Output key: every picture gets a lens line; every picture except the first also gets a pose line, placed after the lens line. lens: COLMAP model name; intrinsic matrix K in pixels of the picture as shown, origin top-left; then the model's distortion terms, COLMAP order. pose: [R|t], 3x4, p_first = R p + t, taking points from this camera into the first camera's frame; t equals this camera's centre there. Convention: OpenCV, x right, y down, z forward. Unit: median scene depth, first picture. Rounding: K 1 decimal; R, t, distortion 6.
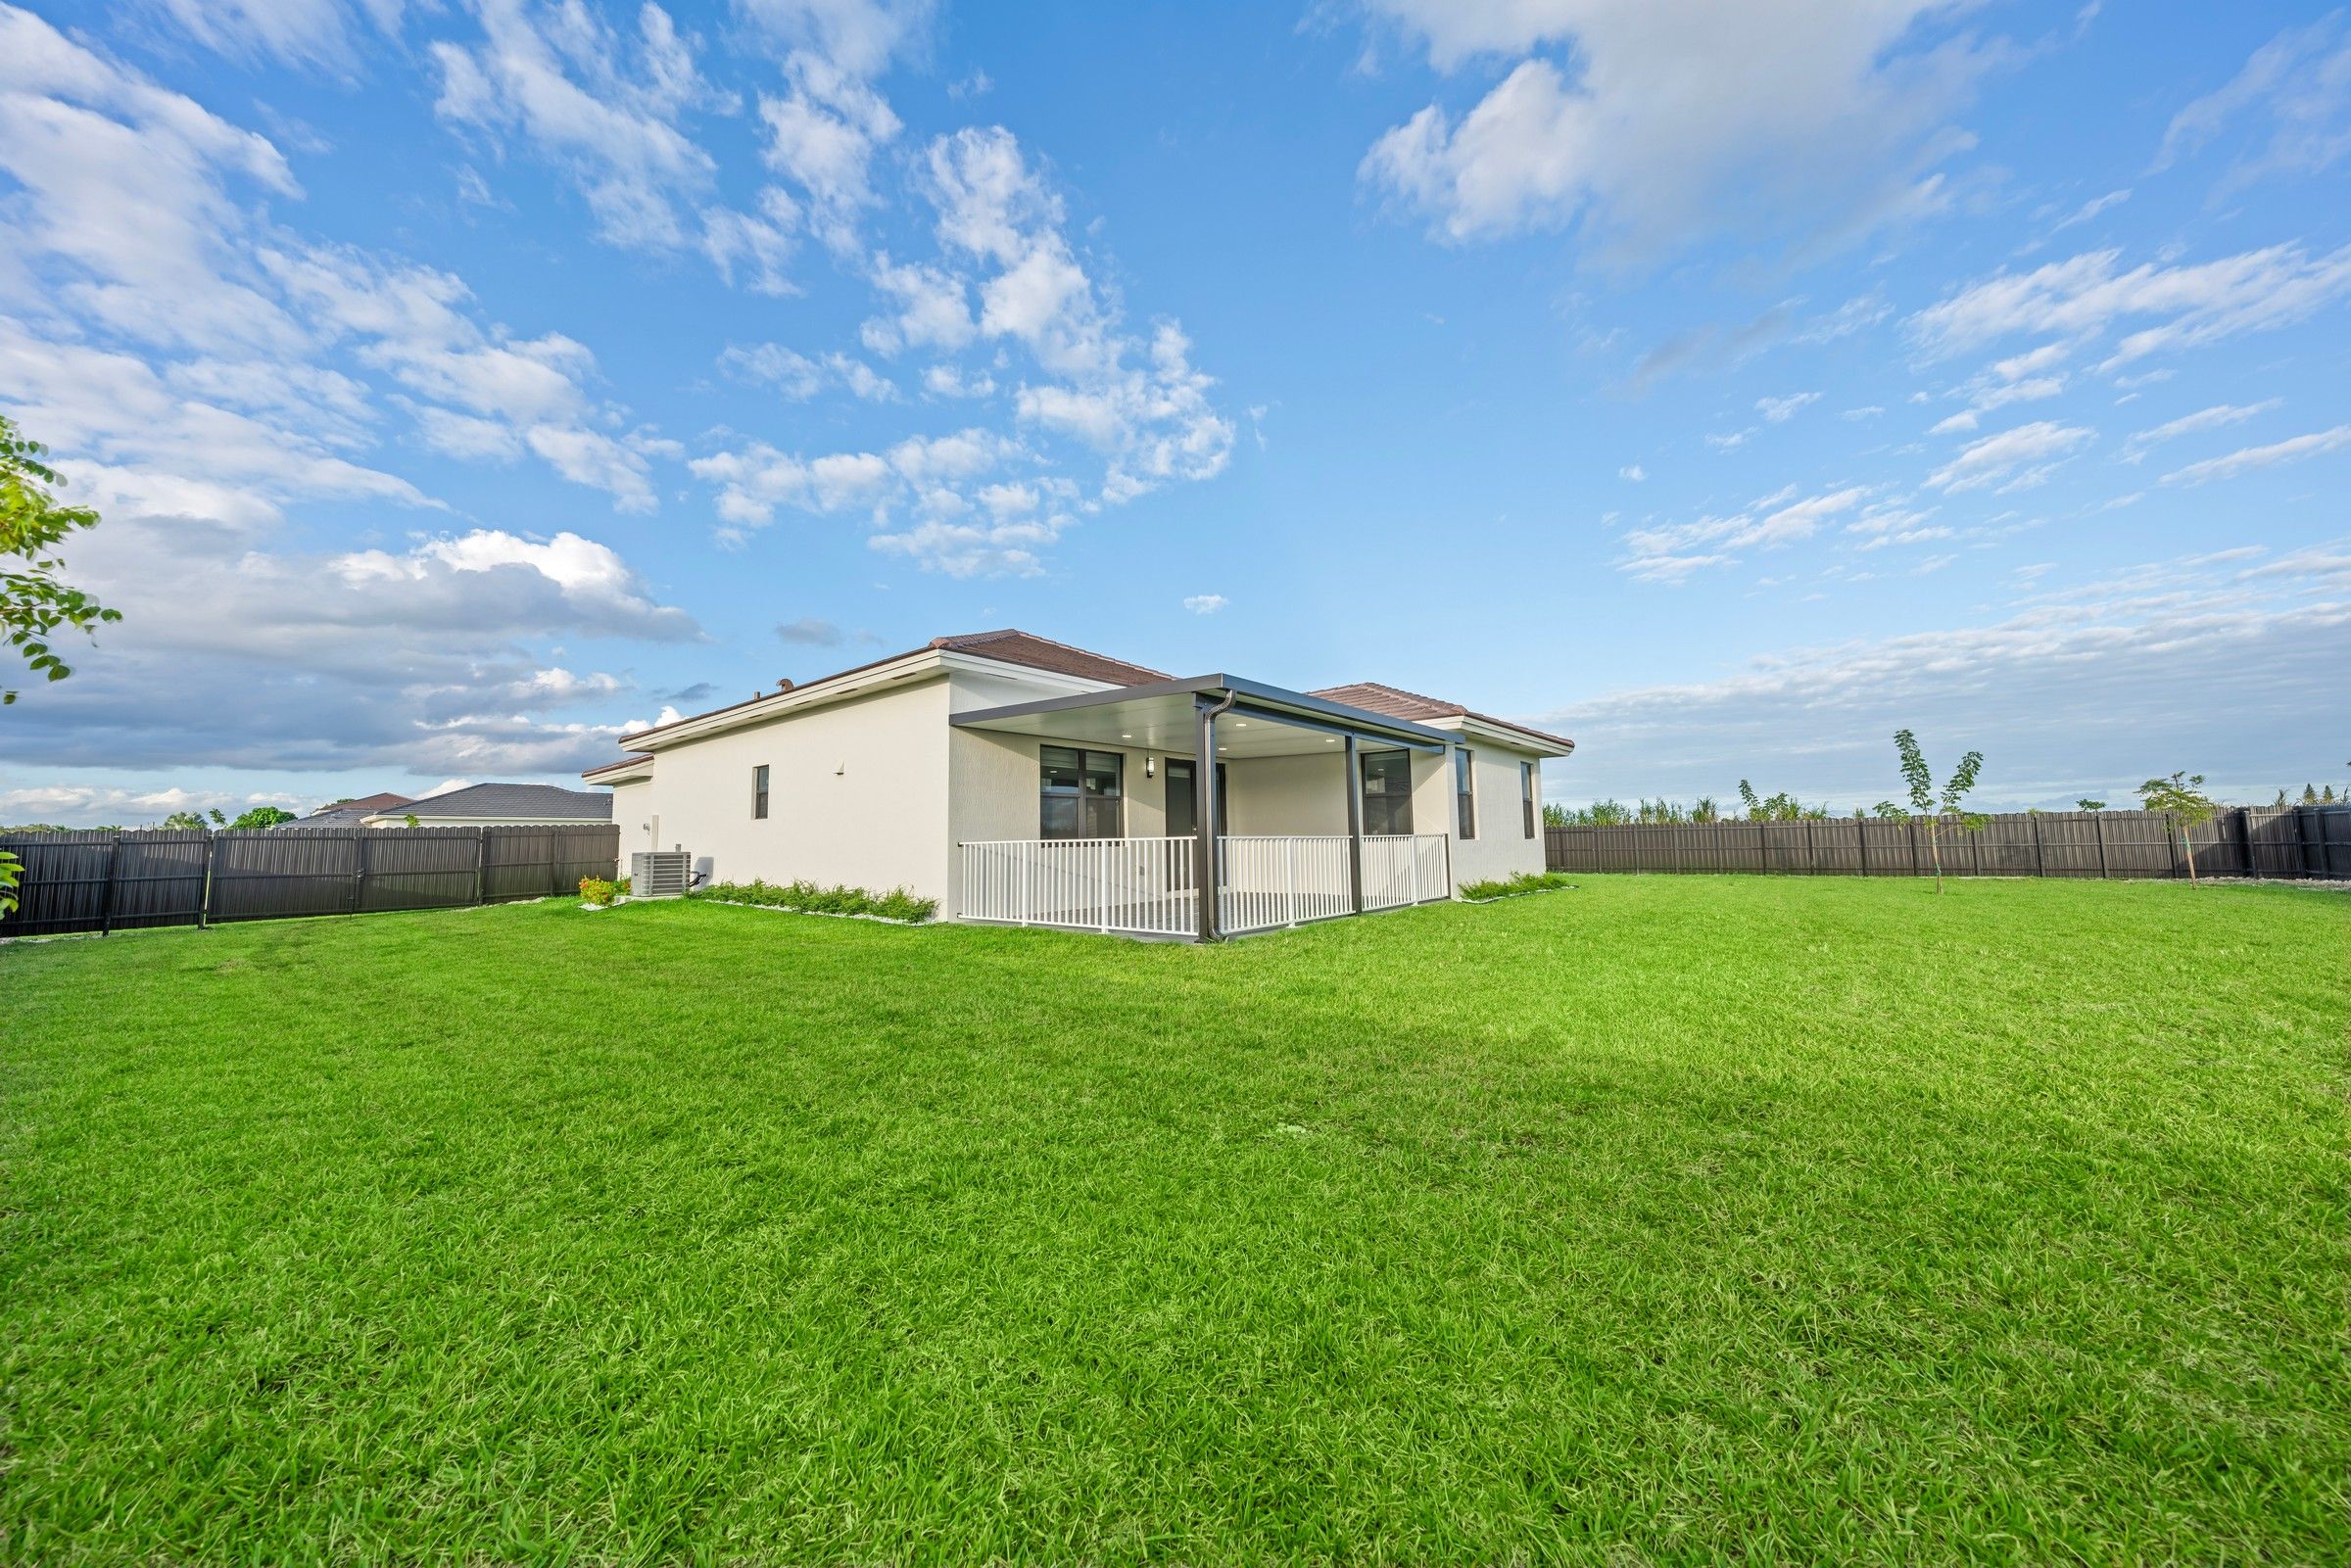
lens RADIAL K [[810.3, 0, 1180.3], [0, 810.3, 753.6], [0, 0, 1]] dist [0.000371, 0.000214]
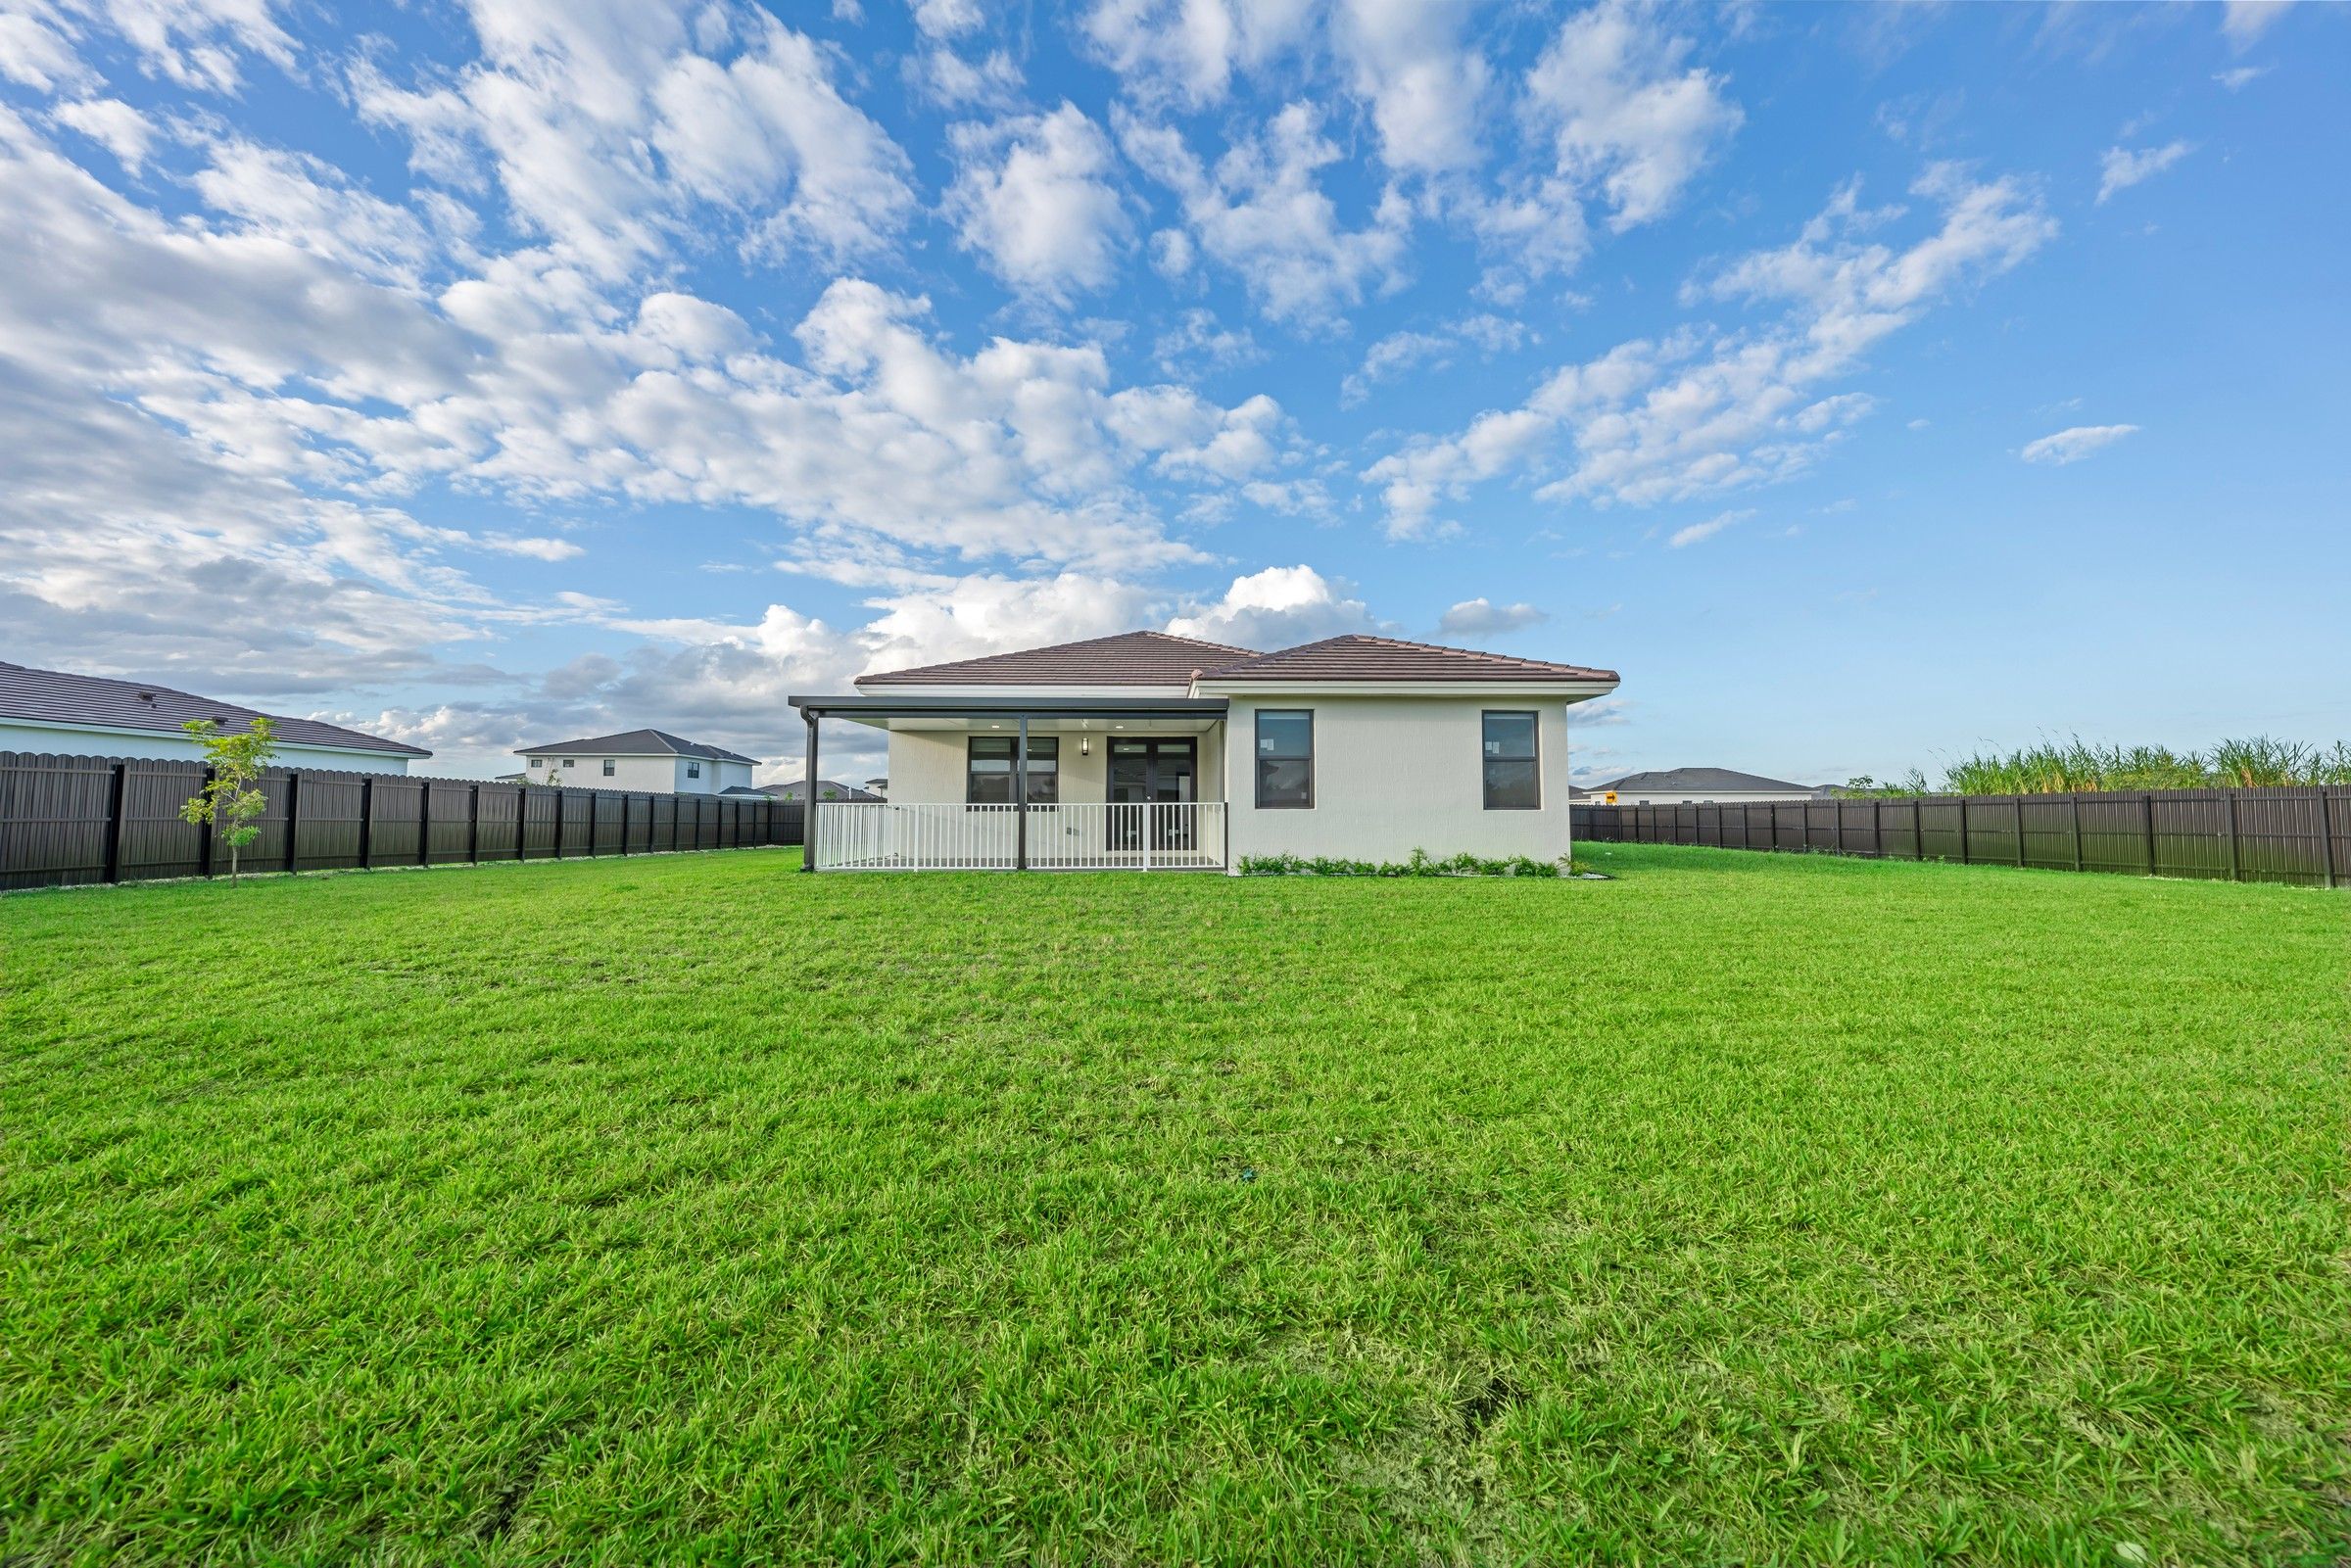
lens RADIAL K [[810.3, 0, 1180.3], [0, 810.3, 753.6], [0, 0, 1]] dist [0.000371, 0.000214]
pose [[0.659503, -0.036251, -0.750827, 0.868936], [0.074122, 0.997105, 0.016964, 0.015427], [0.748039, -0.066841, 0.660281, 0.282267]]
